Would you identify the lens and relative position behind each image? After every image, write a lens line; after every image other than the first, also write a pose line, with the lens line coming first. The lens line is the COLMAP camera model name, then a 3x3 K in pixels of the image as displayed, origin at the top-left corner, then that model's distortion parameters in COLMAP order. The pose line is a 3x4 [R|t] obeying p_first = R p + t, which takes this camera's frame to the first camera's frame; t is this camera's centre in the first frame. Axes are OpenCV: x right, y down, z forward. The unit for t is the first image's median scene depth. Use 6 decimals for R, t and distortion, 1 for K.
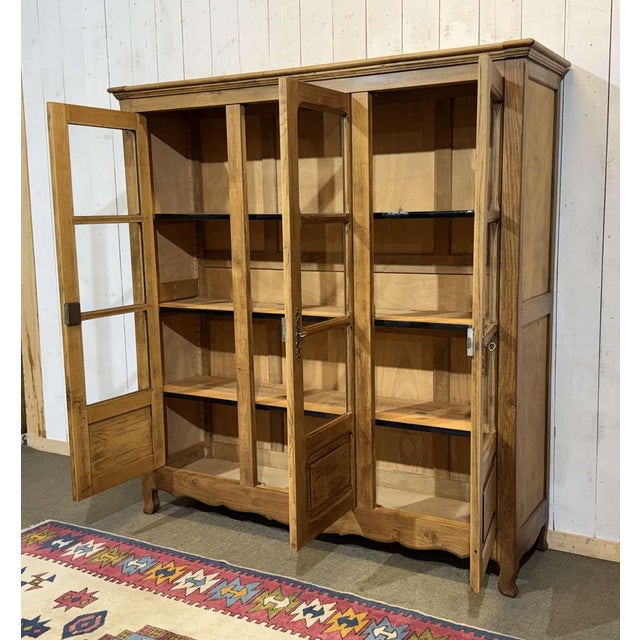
lens RADIAL K [[779.6, 0, 335.9], [0, 779.6, 321.0], [0, 0, 1]] dist [0.189572, -0.439115]
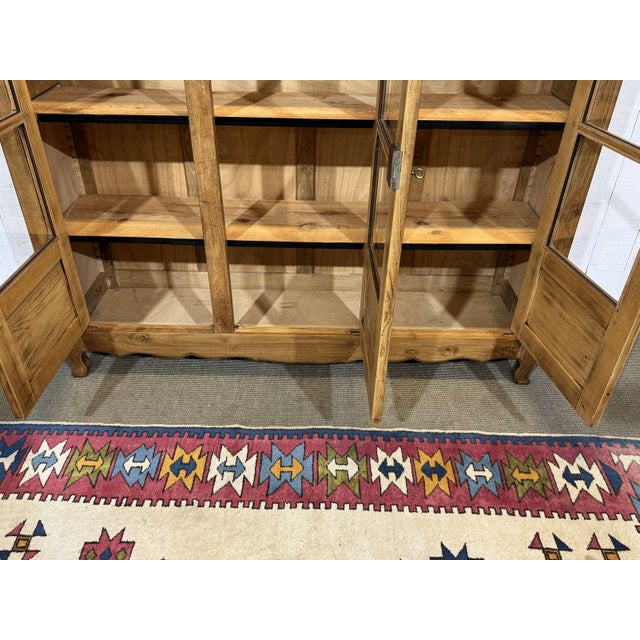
lens RADIAL K [[538.8, 0, 319.5], [0, 538.8, 323.1], [0, 0, 1]] dist [0.126936, -0.238964]
pose [[0.876350, -0.249736, 0.411878, -0.270471], [0.038282, 0.888500, 0.457277, -0.067739], [-0.480152, -0.384967, 0.788197, 0.506503]]
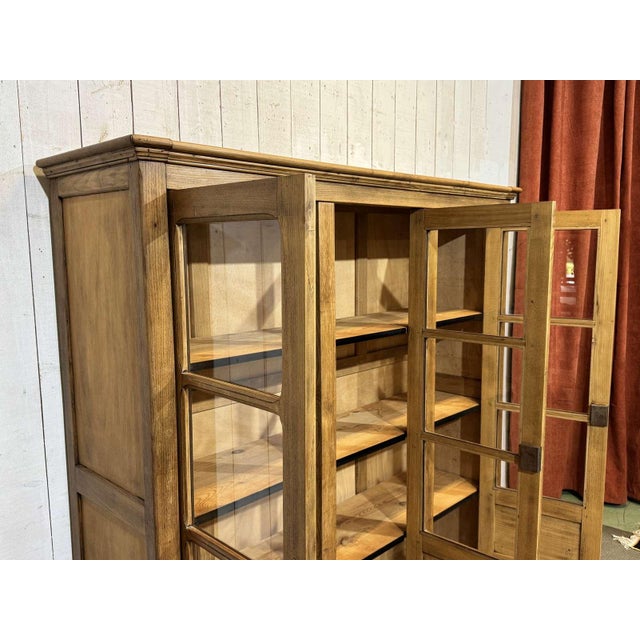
lens RADIAL K [[588.0, 0, 317.2], [0, 588.0, 320.4], [0, 0, 1]] dist [0.158116, -0.322205]
pose [[0.257840, -0.105858, 0.960371, -0.654086], [0.142618, 0.987262, 0.070532, -0.196506], [-0.955604, 0.118780, 0.269653, 0.837257]]
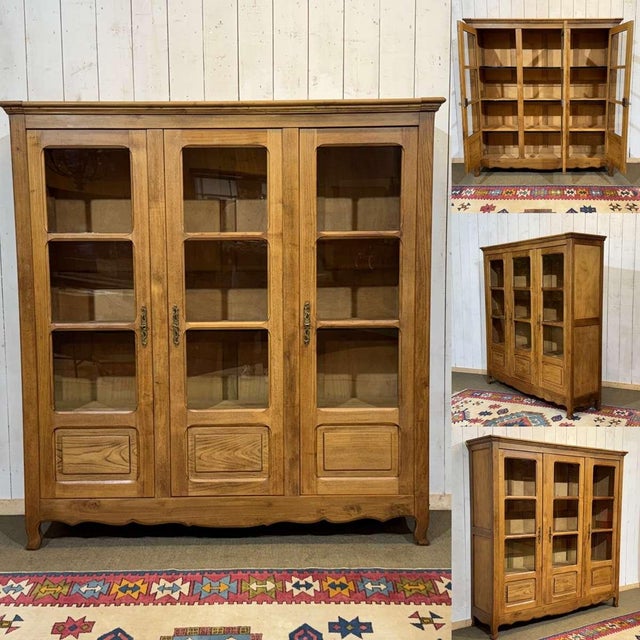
lens RADIAL K [[808.5, 0, 257.6], [0, 808.5, 320.6], [0, 0, 1]] dist [0.197312, -0.439850]
pose [[0.873858, -0.040041, 0.484530, -0.527564], [0.064884, 0.997293, -0.034602, 0.025687], [-0.481832, 0.061676, 0.874090, -0.001661]]
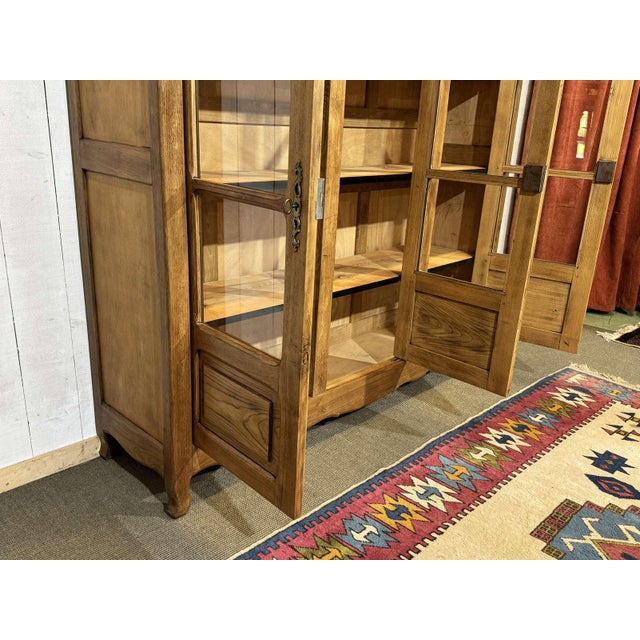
lens RADIAL K [[586.5, 0, 319.0], [0, 586.5, 326.1], [0, 0, 1]] dist [0.155966, -0.326900]
pose [[0.265620, -0.292469, 0.918645, -0.688268], [0.087336, 0.956256, 0.279190, -0.035423], [-0.960114, 0.006072, 0.279543, 0.851781]]
